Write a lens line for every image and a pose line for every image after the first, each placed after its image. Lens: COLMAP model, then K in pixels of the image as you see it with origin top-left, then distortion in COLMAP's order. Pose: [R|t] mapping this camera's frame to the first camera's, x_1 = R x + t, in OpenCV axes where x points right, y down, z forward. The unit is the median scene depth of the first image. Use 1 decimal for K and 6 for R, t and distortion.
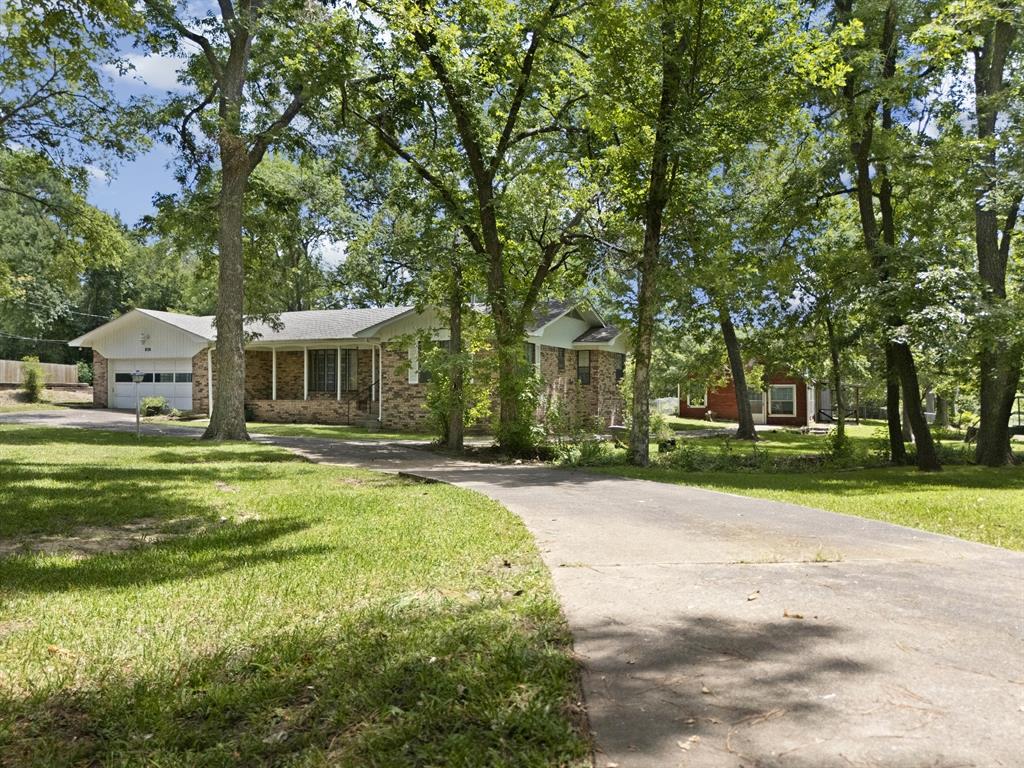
lens RADIAL K [[718.3, 0, 512.7], [0, 718.3, 385.4], [0, 0, 1]] dist [0.007635, 0.000367]
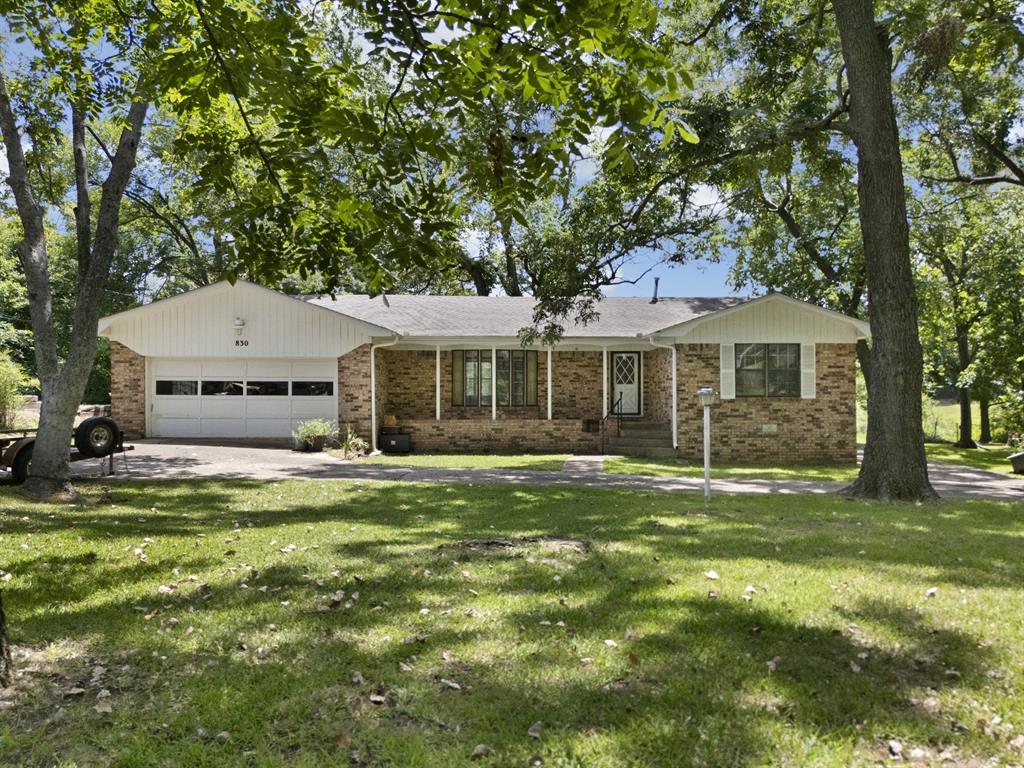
lens RADIAL K [[718.3, 0, 510.9], [0, 718.3, 385.5], [0, 0, 1]] dist [0.007635, 0.000367]
pose [[0.908905, -0.000055, 0.417004, -0.579059], [-0.001726, 0.999991, 0.003893, -0.016607], [-0.417001, -0.004258, 0.908896, 0.342489]]
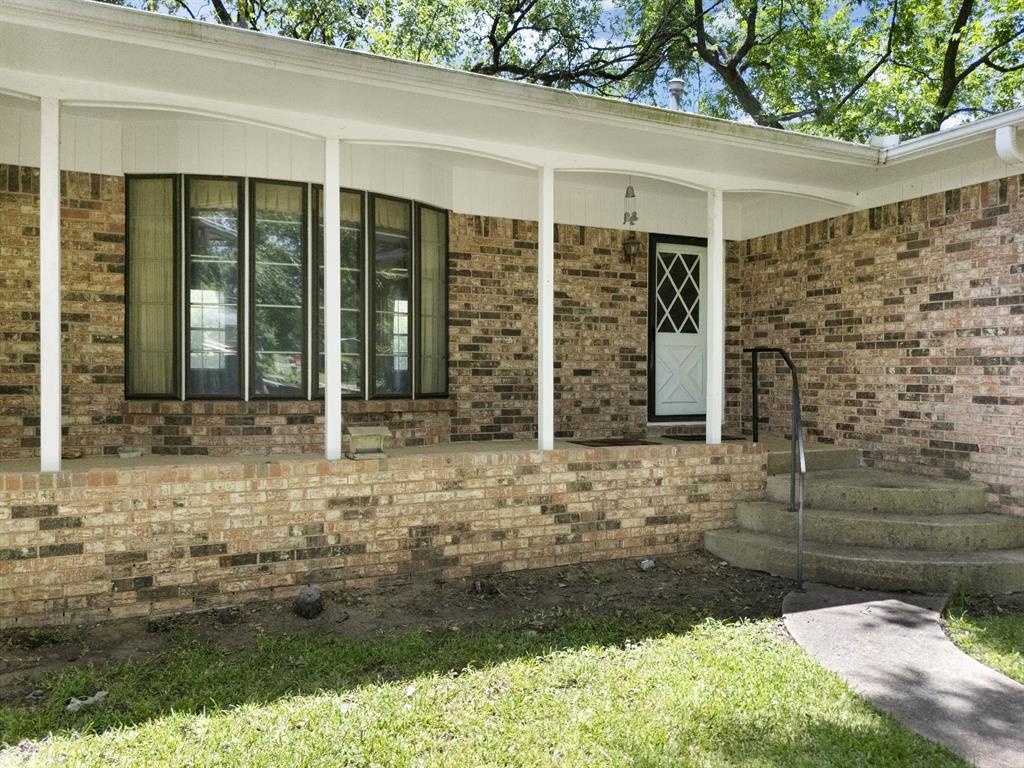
lens RADIAL K [[718.3, 0, 513.1], [0, 718.3, 380.8], [0, 0, 1]] dist [0.007635, 0.000367]
pose [[0.627532, -0.007786, 0.778552, -0.395582], [-0.007970, 0.999833, 0.016423, -0.000918], [-0.778550, -0.016511, 0.627366, 0.874128]]
